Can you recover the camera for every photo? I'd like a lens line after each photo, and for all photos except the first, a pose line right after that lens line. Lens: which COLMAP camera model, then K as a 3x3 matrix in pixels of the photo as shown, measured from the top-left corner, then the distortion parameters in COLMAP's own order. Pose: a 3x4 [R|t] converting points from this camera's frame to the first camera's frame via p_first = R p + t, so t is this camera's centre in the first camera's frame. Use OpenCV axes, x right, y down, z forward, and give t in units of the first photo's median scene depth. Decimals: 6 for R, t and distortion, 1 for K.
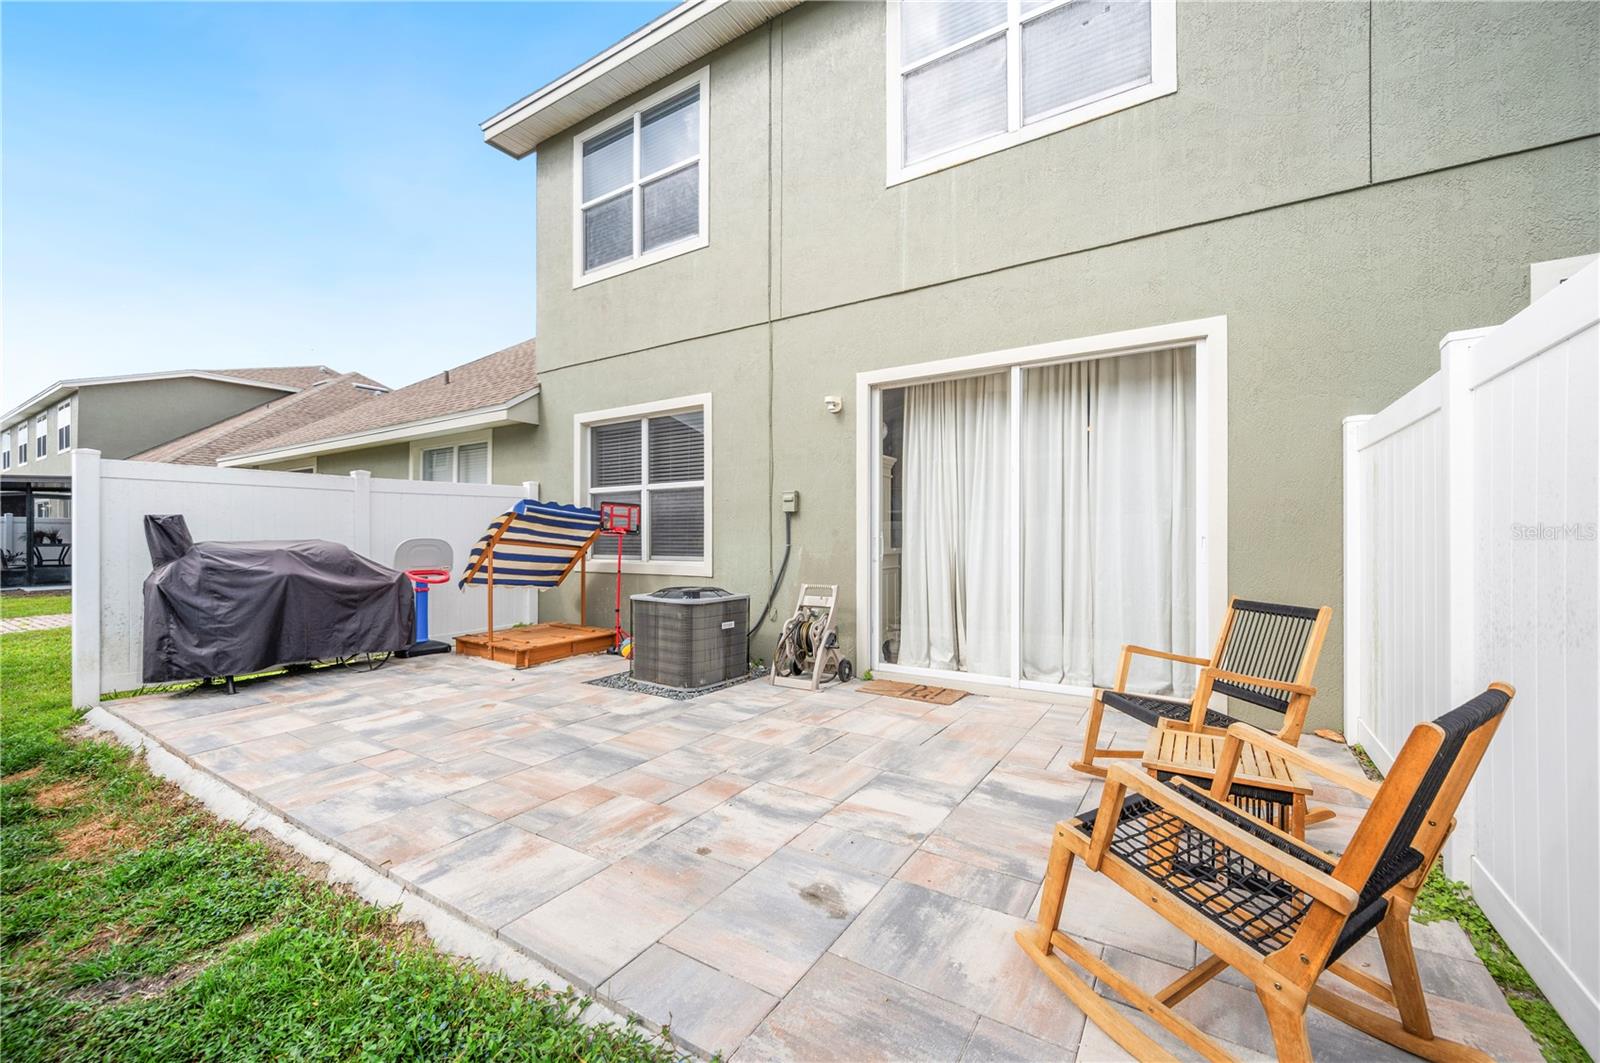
lens RADIAL K [[637.8, 0, 799.4], [0, 637.8, 534.3], [0, 0, 1]] dist [-0.001025, -0.000425]
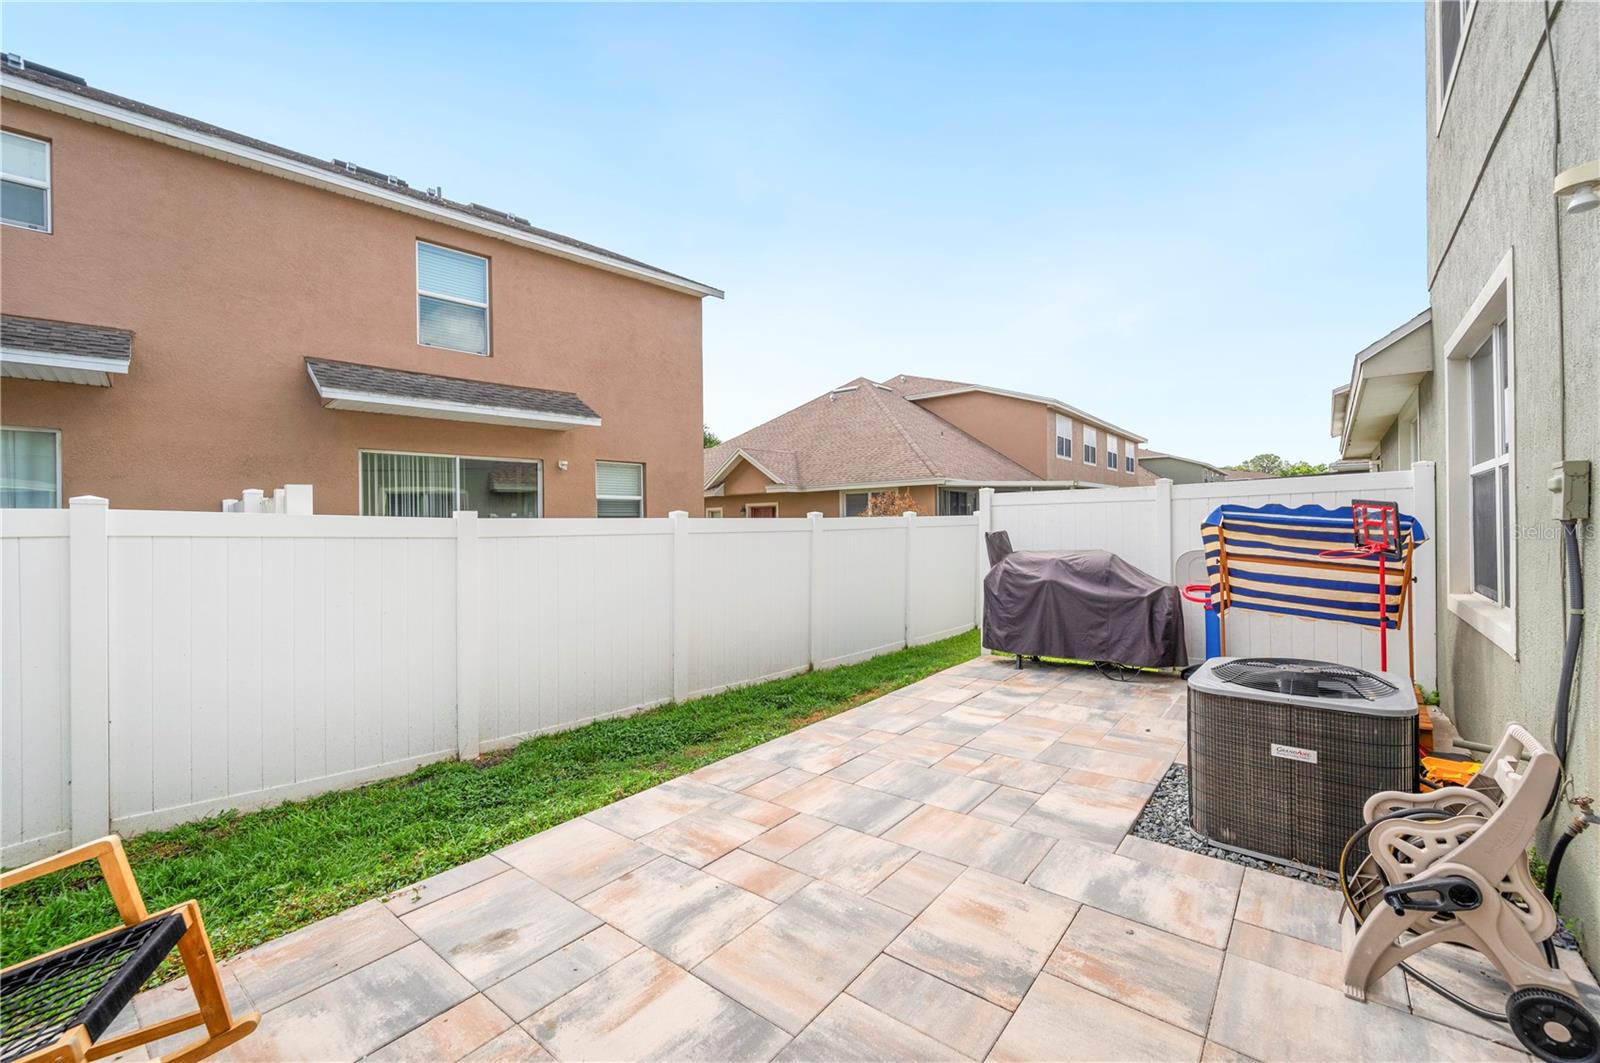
lens RADIAL K [[637.8, 0, 802.5], [0, 637.8, 531.4], [0, 0, 1]] dist [-0.001025, -0.000425]
pose [[-0.099102, 0.006018, -0.995059, 0.563663], [0.023098, 0.999726, 0.003746, -0.057302], [0.994809, -0.022612, -0.099214, 0.887861]]
